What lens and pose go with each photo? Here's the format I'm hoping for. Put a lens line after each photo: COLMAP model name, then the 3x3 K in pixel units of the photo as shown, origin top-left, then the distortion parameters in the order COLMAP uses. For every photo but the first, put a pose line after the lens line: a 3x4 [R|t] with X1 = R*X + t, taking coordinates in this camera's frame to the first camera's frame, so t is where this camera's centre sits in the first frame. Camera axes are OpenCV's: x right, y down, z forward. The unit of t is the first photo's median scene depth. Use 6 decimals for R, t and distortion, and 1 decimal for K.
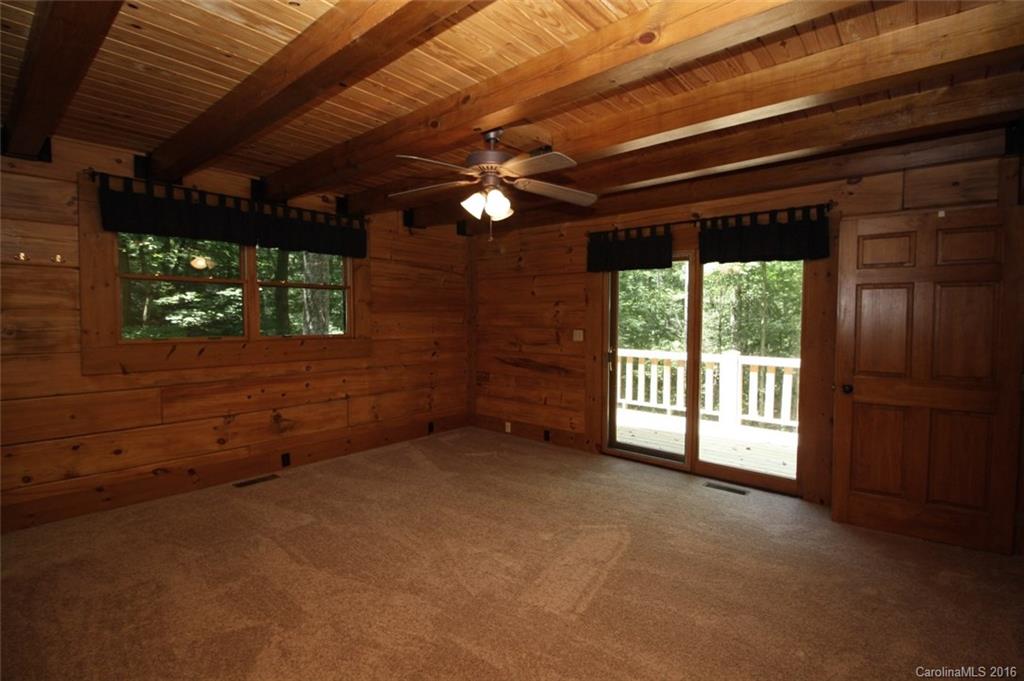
lens RADIAL K [[481.8, 0, 512.0], [0, 481.8, 340.5], [0, 0, 1]] dist [0.000067, -0.000302]
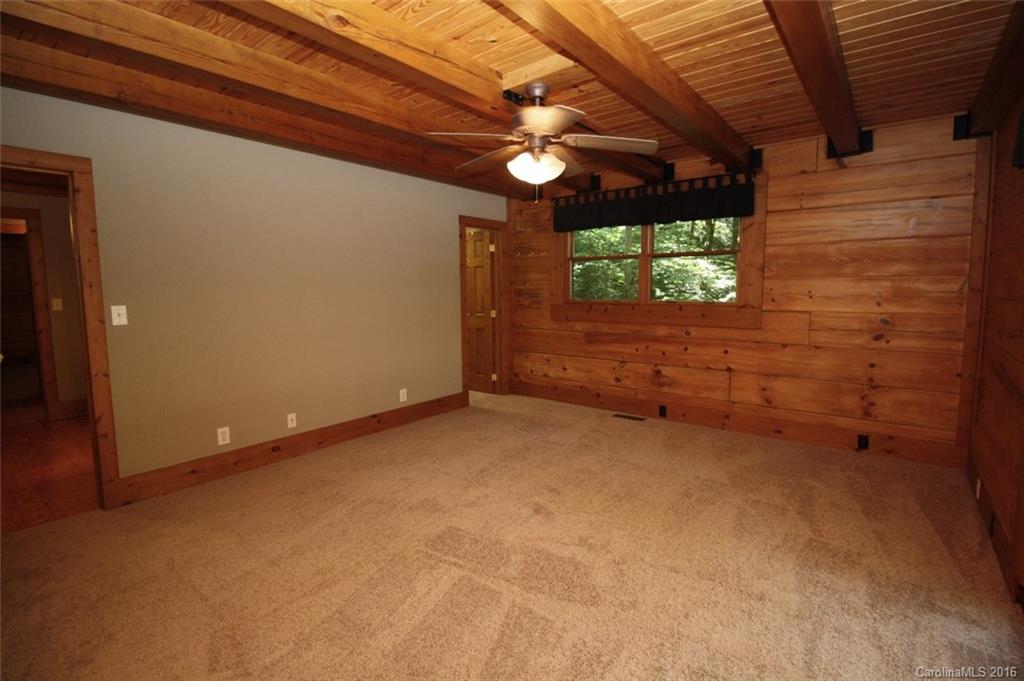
lens RADIAL K [[481.8, 0, 512.0], [0, 481.8, 340.5], [0, 0, 1]] dist [0.000067, -0.000302]
pose [[0.048839, 0.105195, -0.993252, 0.630478], [-0.044023, 0.993699, 0.103078, -0.018741], [0.997836, 0.038692, 0.053162, 0.592881]]
